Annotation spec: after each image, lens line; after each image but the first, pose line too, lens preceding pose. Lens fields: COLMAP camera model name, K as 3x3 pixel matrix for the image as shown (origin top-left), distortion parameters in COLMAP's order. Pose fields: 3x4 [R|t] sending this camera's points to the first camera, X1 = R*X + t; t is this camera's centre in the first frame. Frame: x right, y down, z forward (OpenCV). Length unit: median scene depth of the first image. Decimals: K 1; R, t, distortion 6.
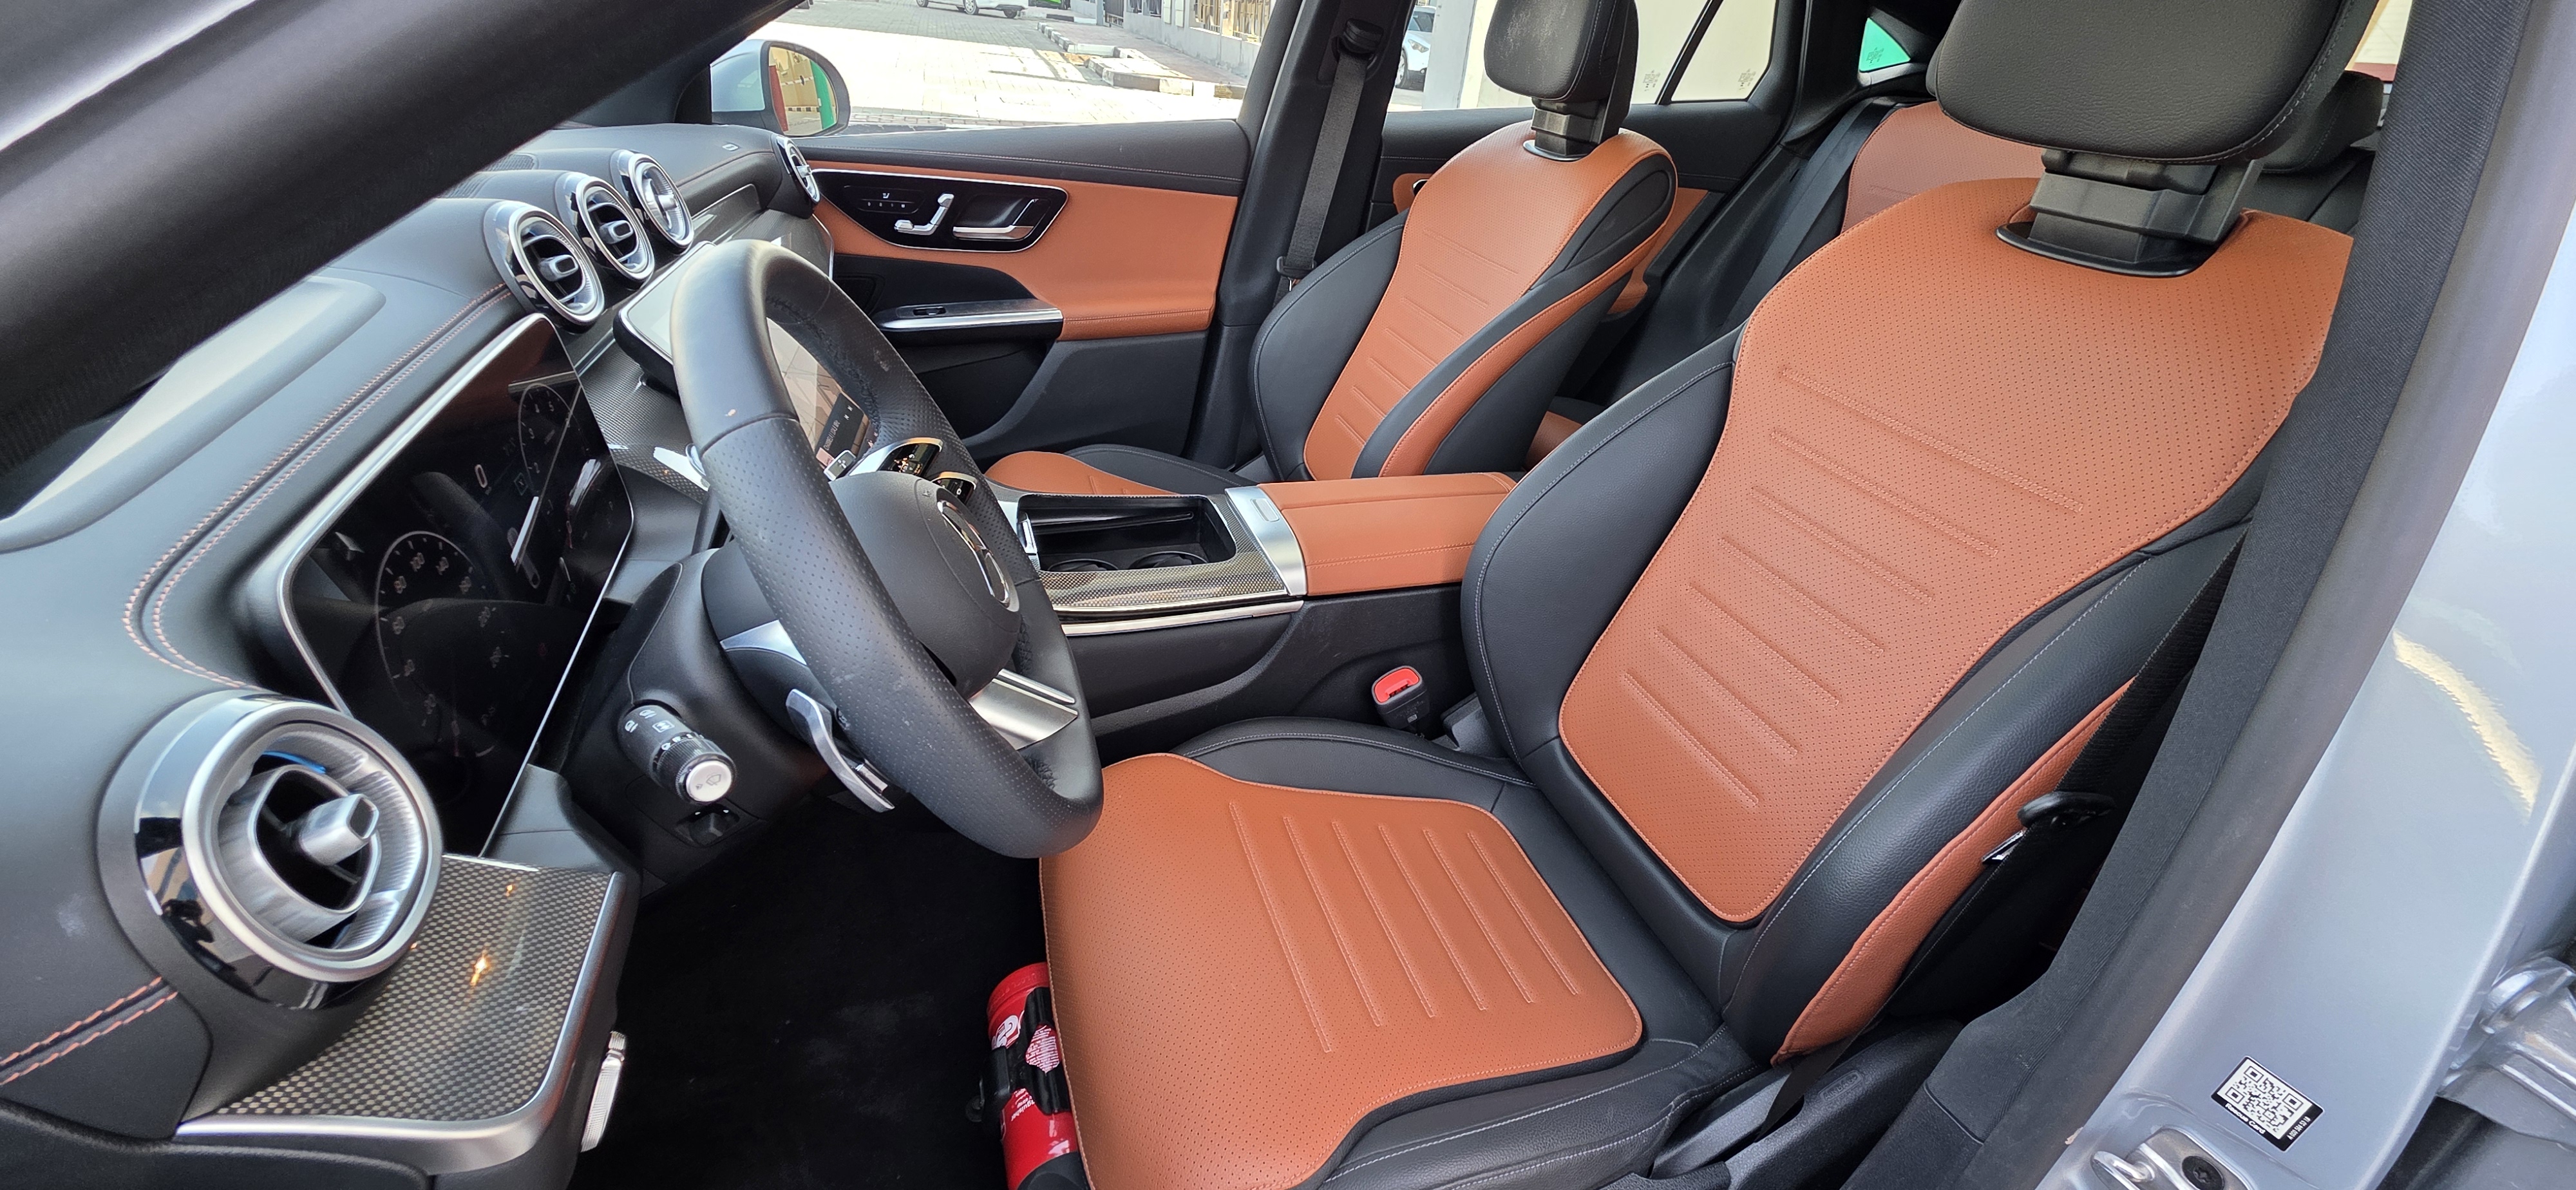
lens RADIAL K [[1015.1, 0, 1292.6], [0, 1015.1, 588.5], [0, 0, 1]] dist [0.002087, 0.000175]
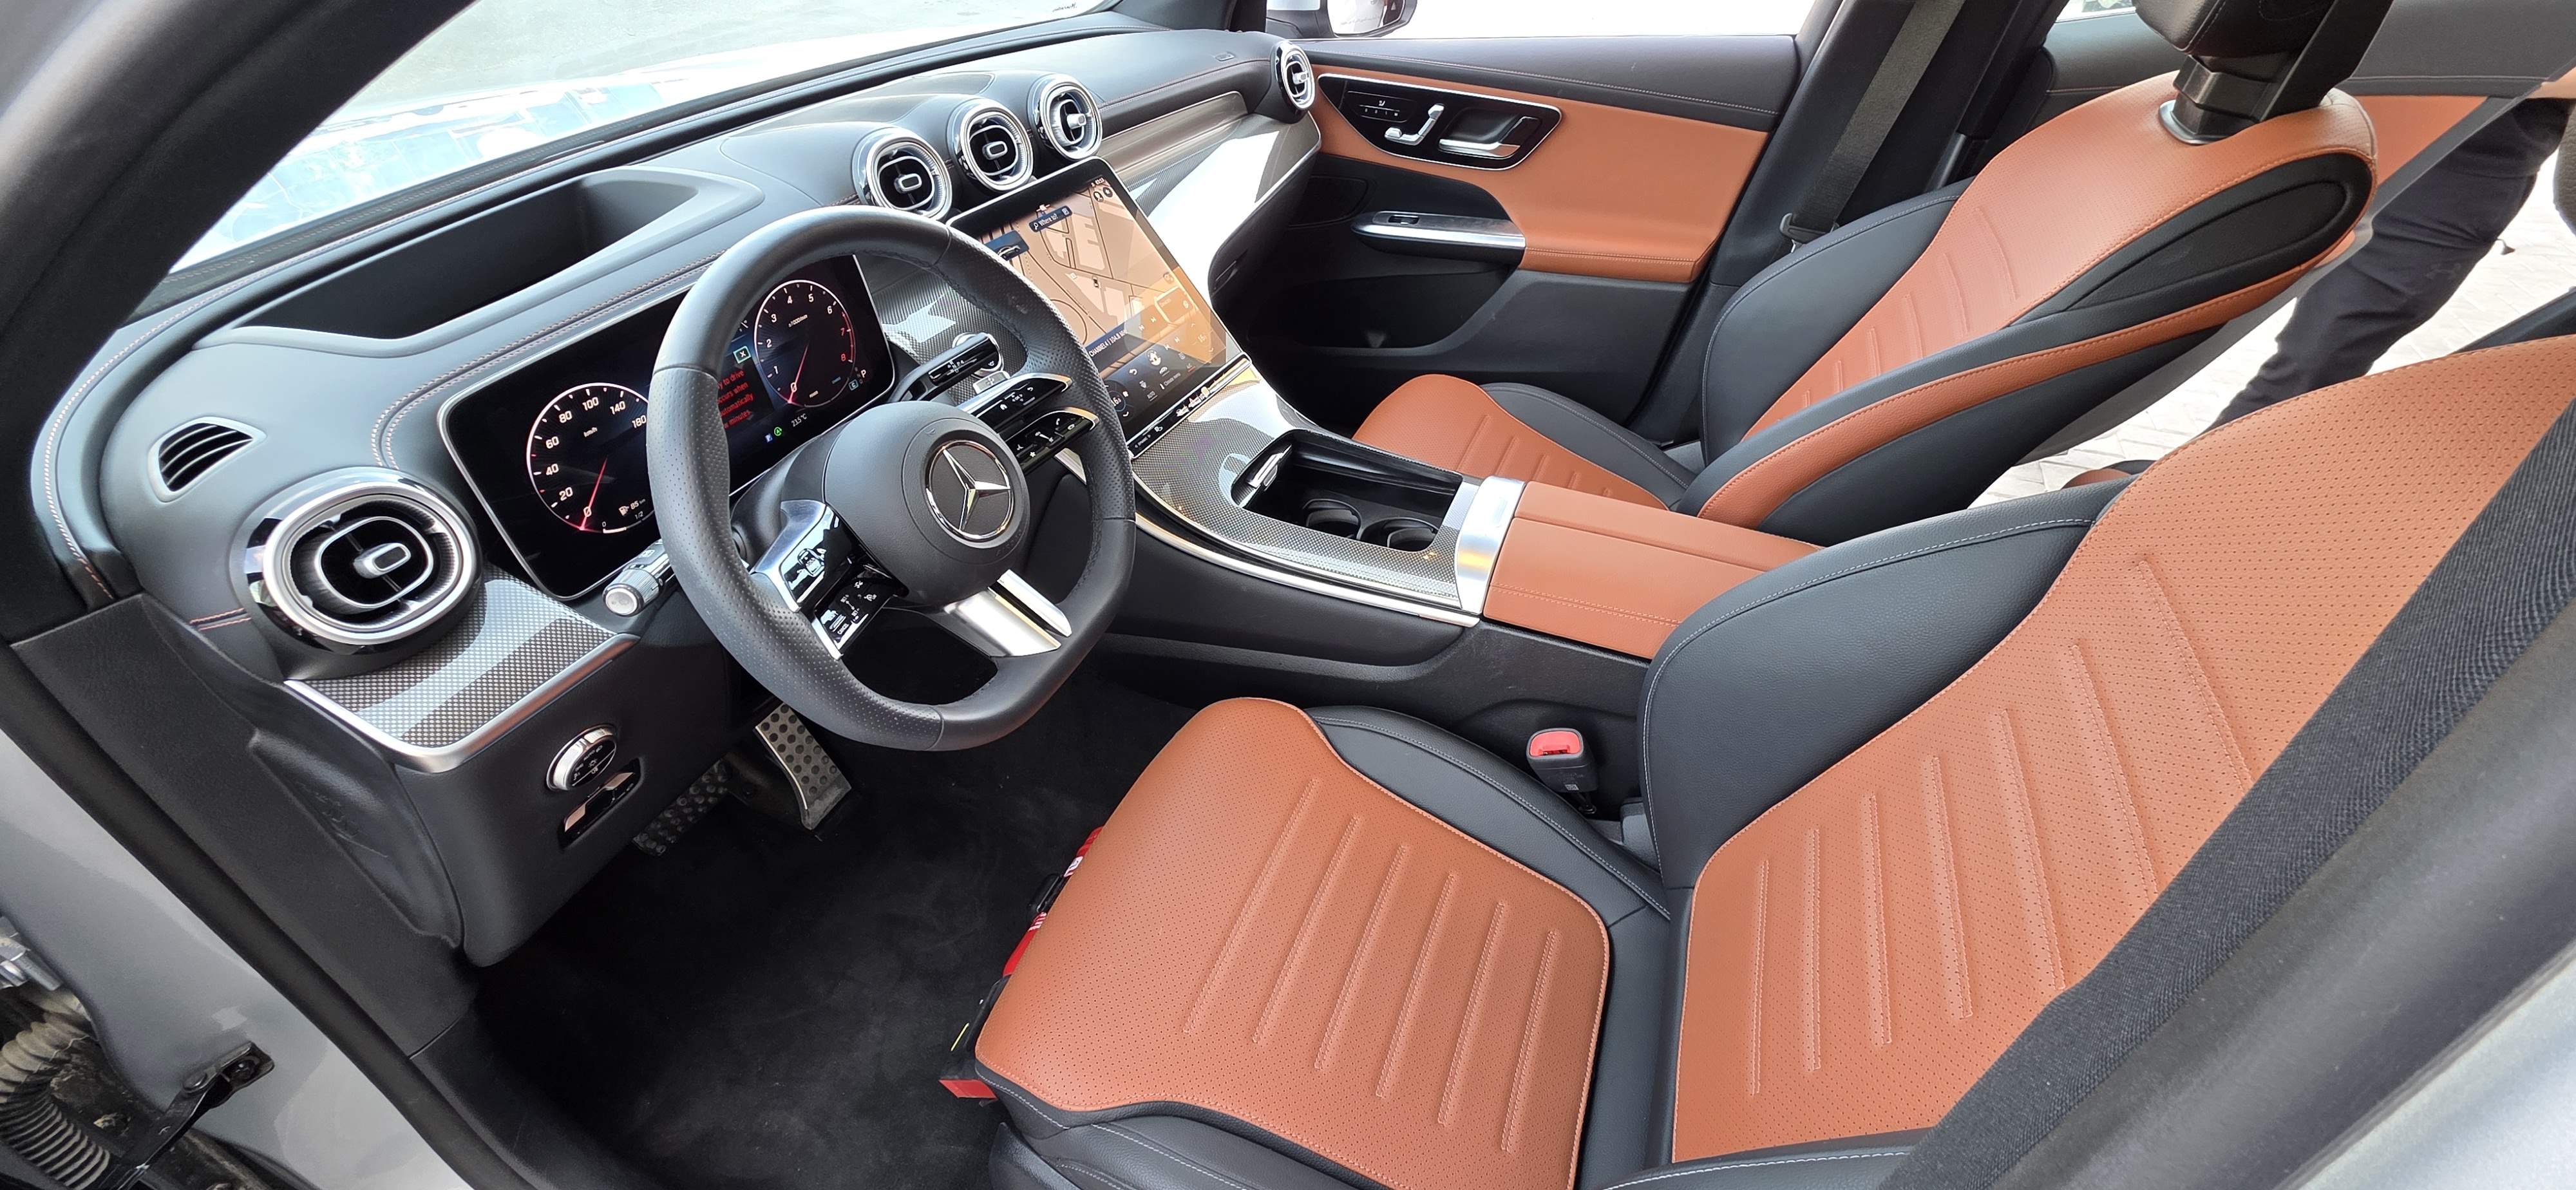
lens RADIAL K [[1015.1, 0, 1292.6], [0, 1015.1, 588.5], [0, 0, 1]] dist [0.002087, 0.000175]
pose [[0.760938, 0.348588, -0.547230, 0.260167], [-0.279718, 0.937261, 0.208084, -0.109718], [0.585433, -0.005269, 0.810704, 0.102814]]
